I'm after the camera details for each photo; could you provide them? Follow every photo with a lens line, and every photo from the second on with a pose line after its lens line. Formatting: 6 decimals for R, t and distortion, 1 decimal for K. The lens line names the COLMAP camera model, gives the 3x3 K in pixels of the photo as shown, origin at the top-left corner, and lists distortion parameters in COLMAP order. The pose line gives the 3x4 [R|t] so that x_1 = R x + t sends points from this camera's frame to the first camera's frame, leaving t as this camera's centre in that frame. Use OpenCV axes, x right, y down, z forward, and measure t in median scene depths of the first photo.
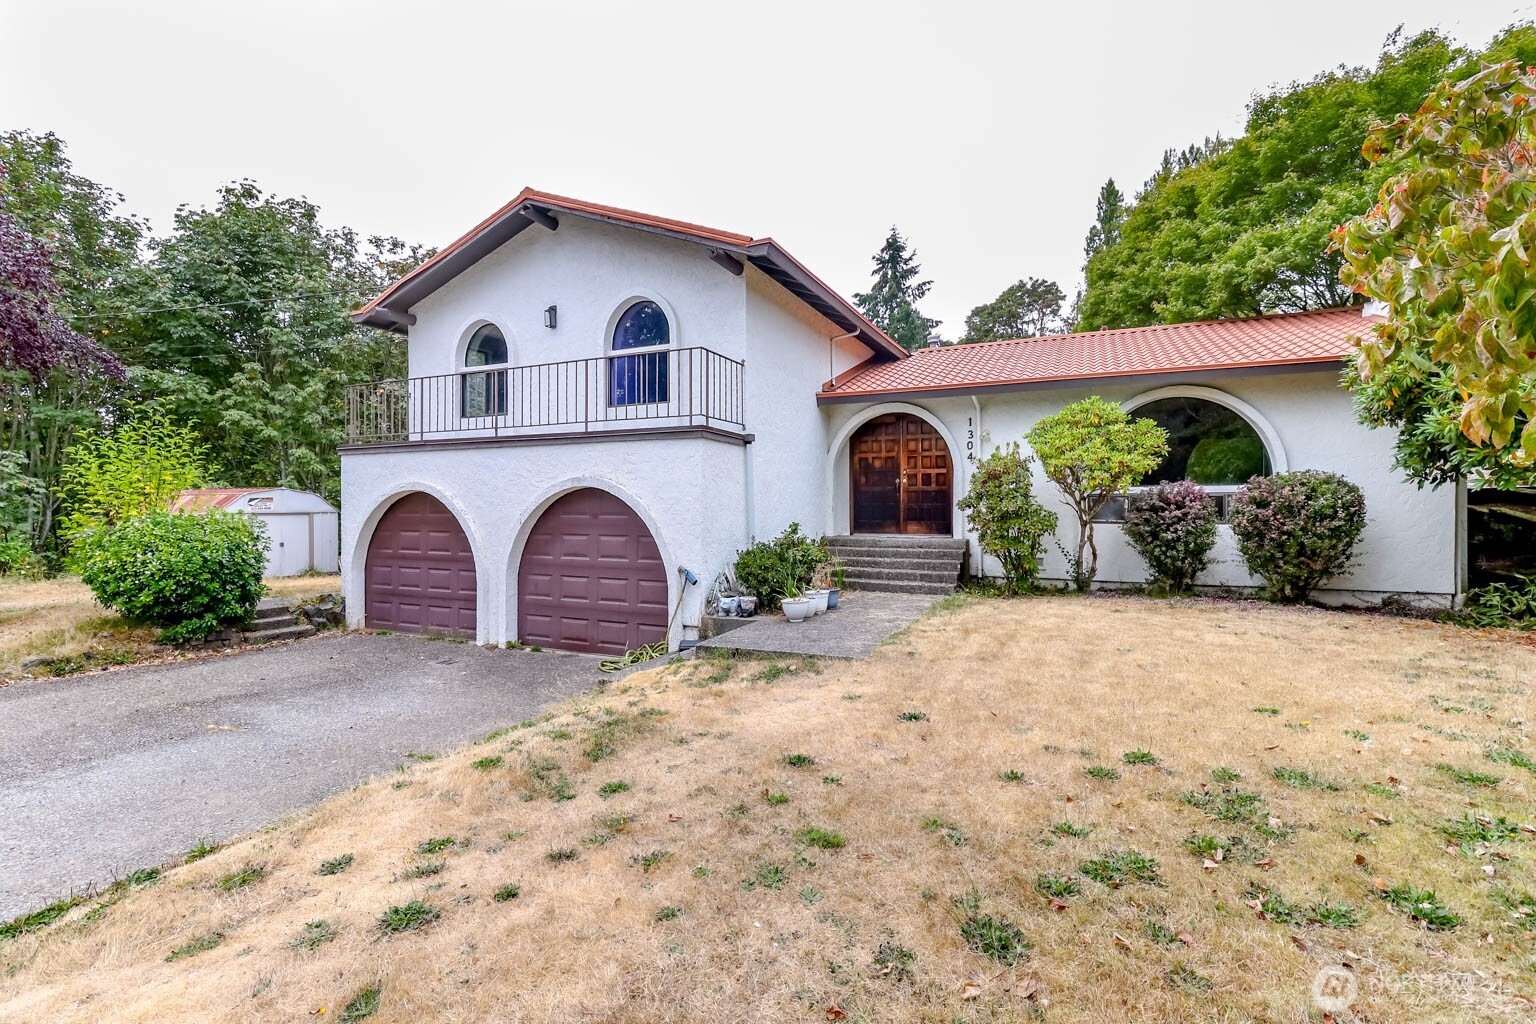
lens RADIAL K [[699.8, 0, 768.0], [0, 699.8, 512.0], [0, 0, 1]] dist [0.018198, 0.000283]
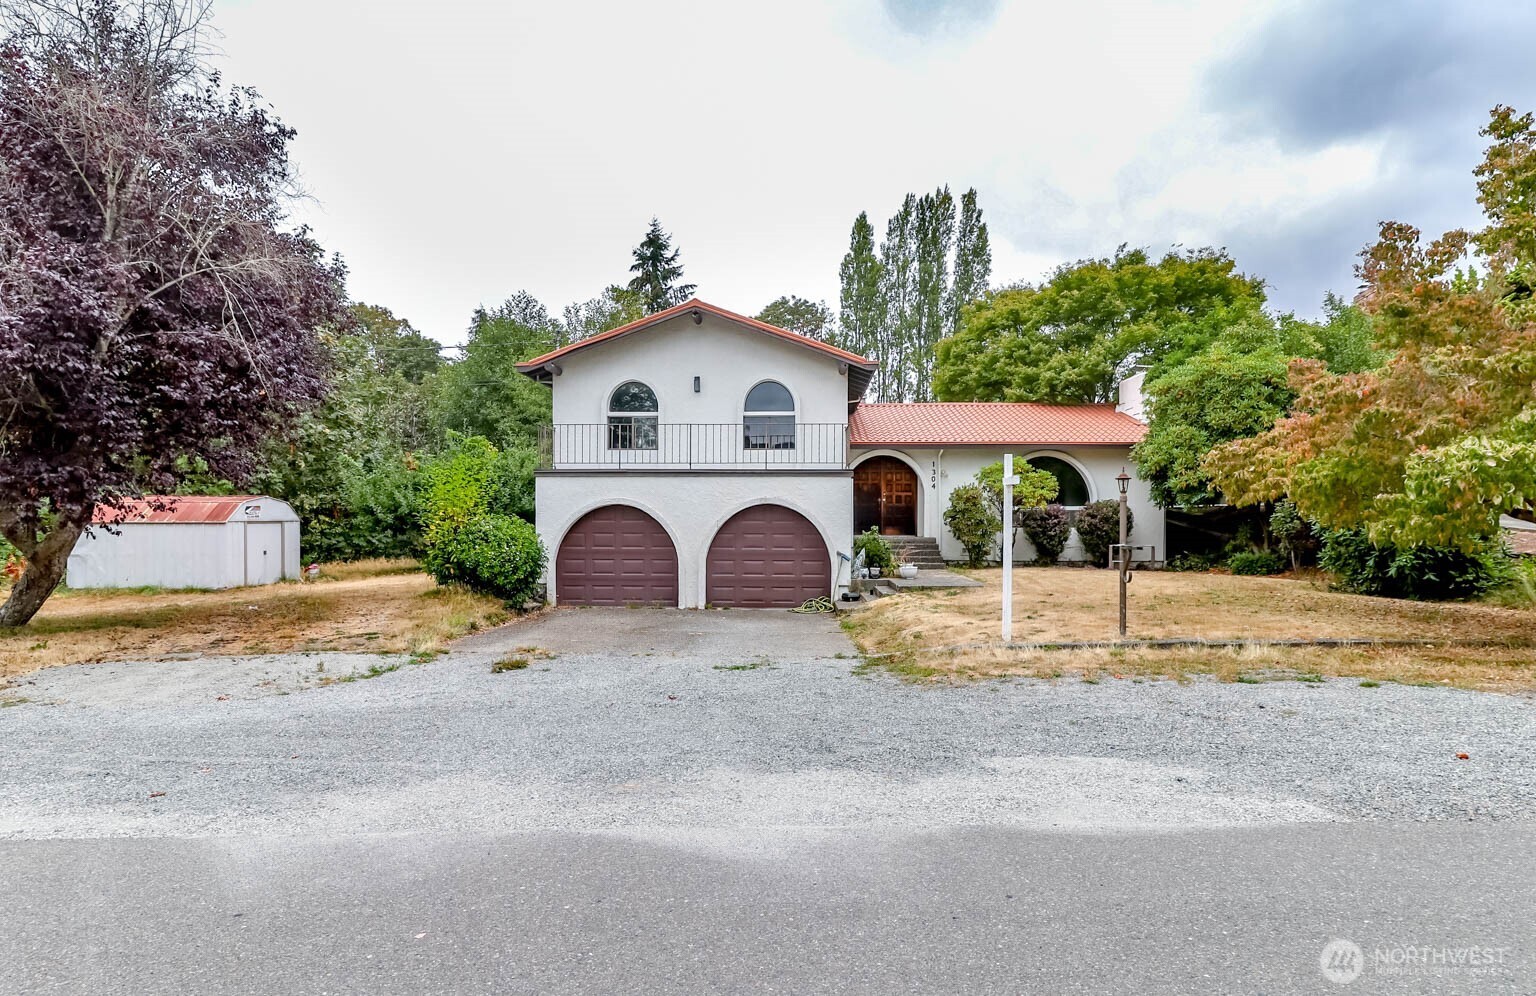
lens RADIAL K [[889.2, 0, 722.8], [0, 889.2, 533.9], [0, 0, 1]] dist [0.006356, 0.000691]
pose [[0.923244, -0.002780, 0.384205, -0.908050], [-0.000855, 0.999956, 0.009291, 0.011438], [-0.384214, -0.008906, 0.923201, -0.670850]]
